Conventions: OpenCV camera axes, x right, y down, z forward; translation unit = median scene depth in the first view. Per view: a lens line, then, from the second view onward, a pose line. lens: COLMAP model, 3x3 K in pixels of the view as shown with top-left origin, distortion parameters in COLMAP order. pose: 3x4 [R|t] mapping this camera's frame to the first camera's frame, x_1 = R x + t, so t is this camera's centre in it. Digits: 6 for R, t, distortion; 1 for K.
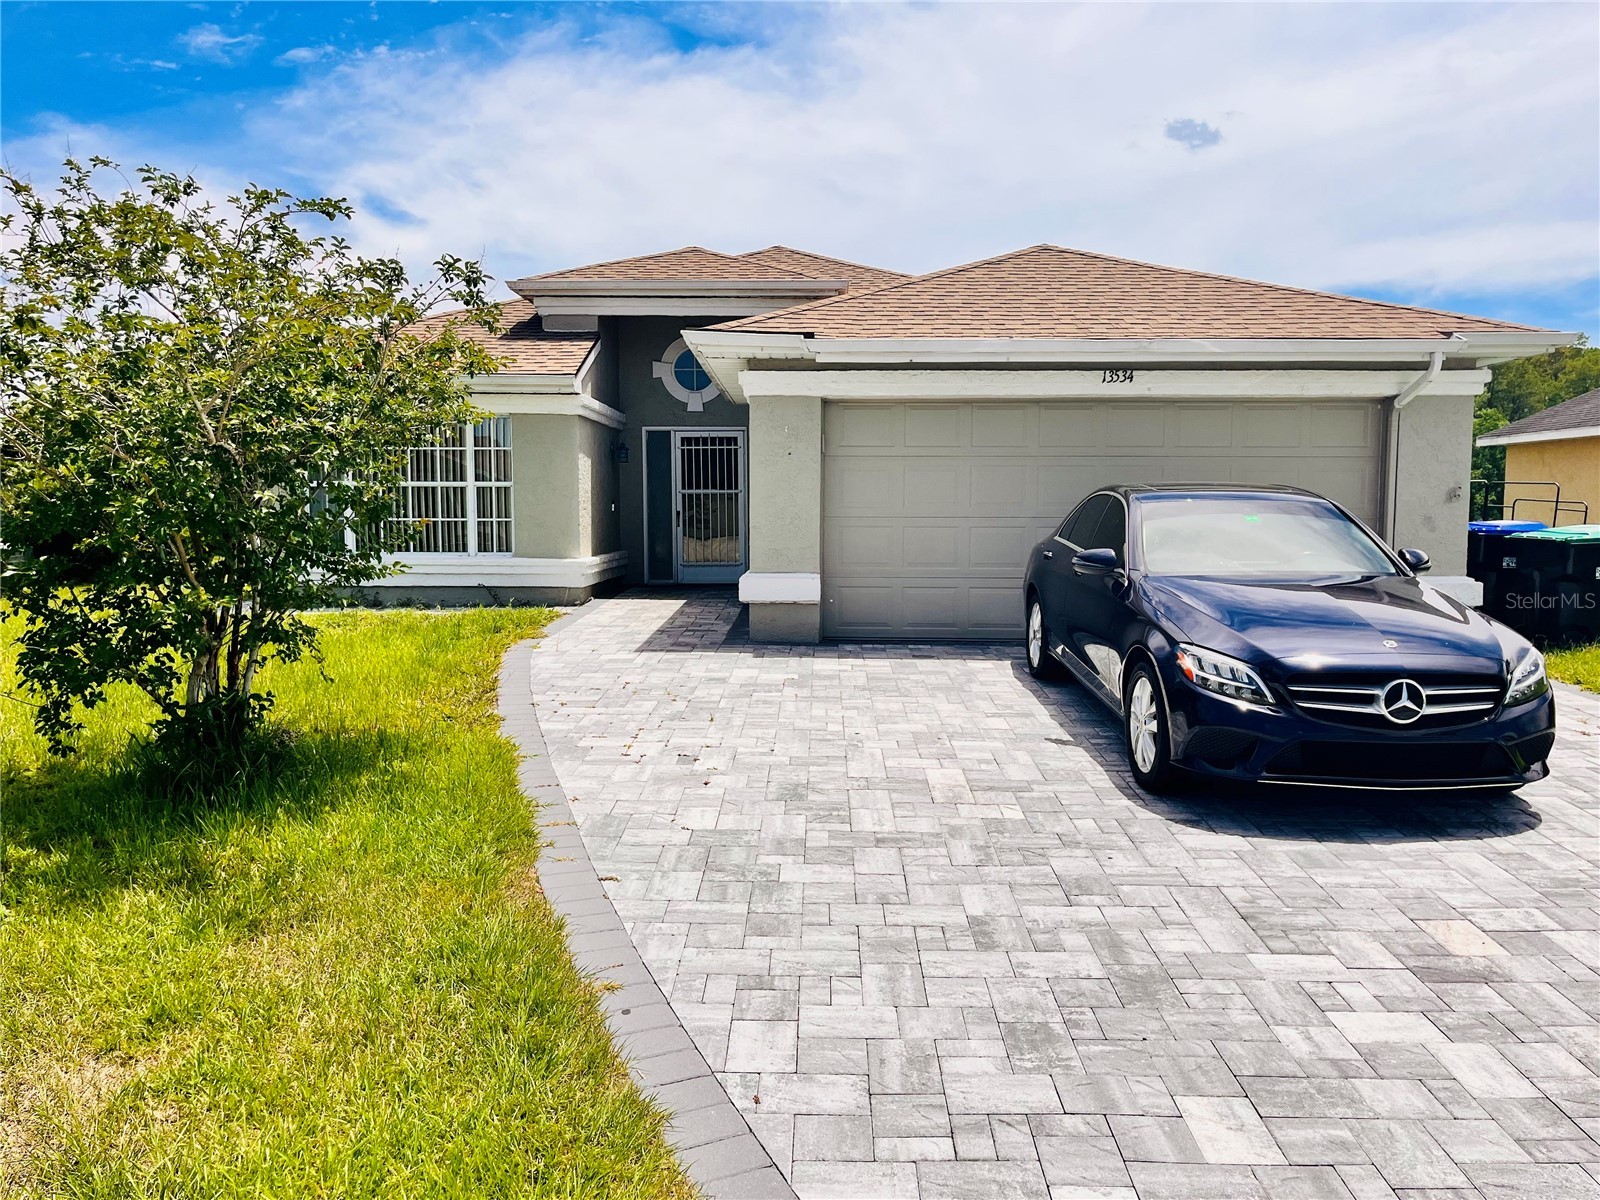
lens RADIAL K [[1233.1, 0, 806.2], [0, 1233.1, 598.9], [0, 0, 1]] dist [0.043601, -0.049427]
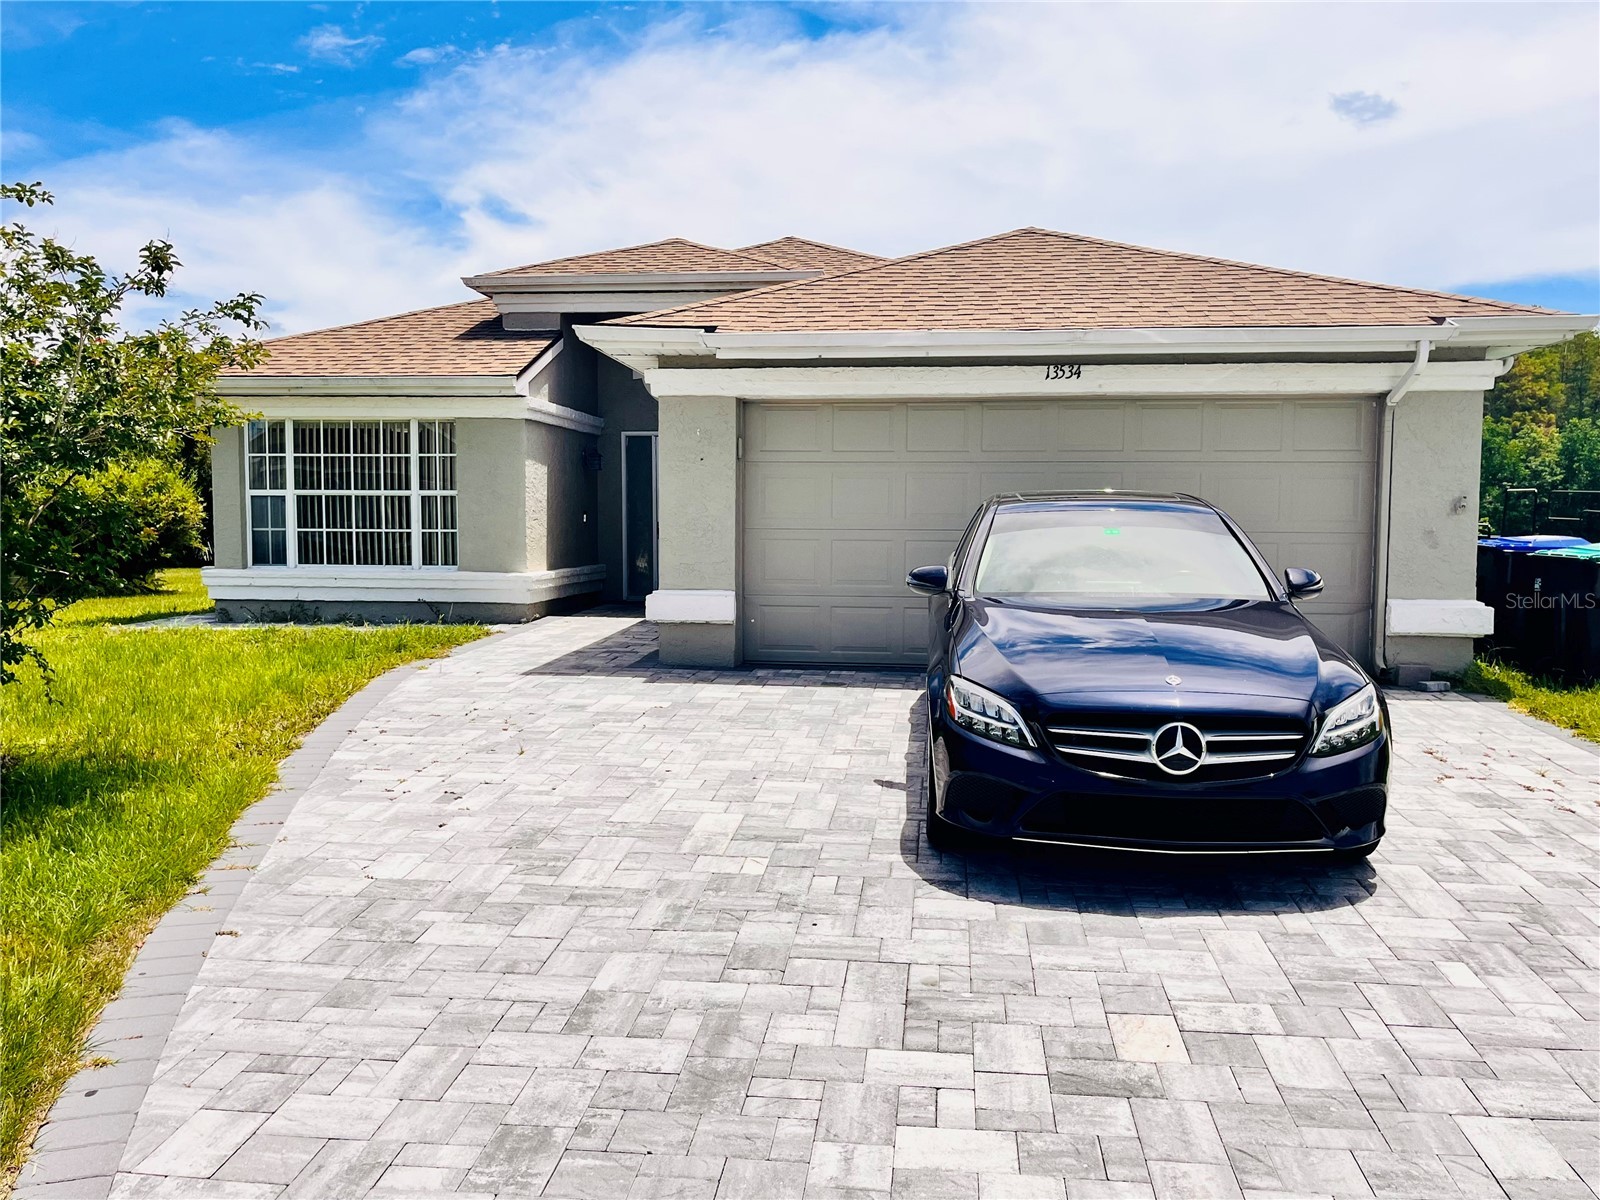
lens RADIAL K [[1314.8, 0, 806.4], [0, 1314.8, 599.2], [0, 0, 1]] dist [0.036549, -0.016582]
pose [[0.995124, 0.008073, -0.098301, 0.177394], [-0.009333, 0.999880, -0.012360, -0.003361], [0.098189, 0.013217, 0.995080, 0.044792]]
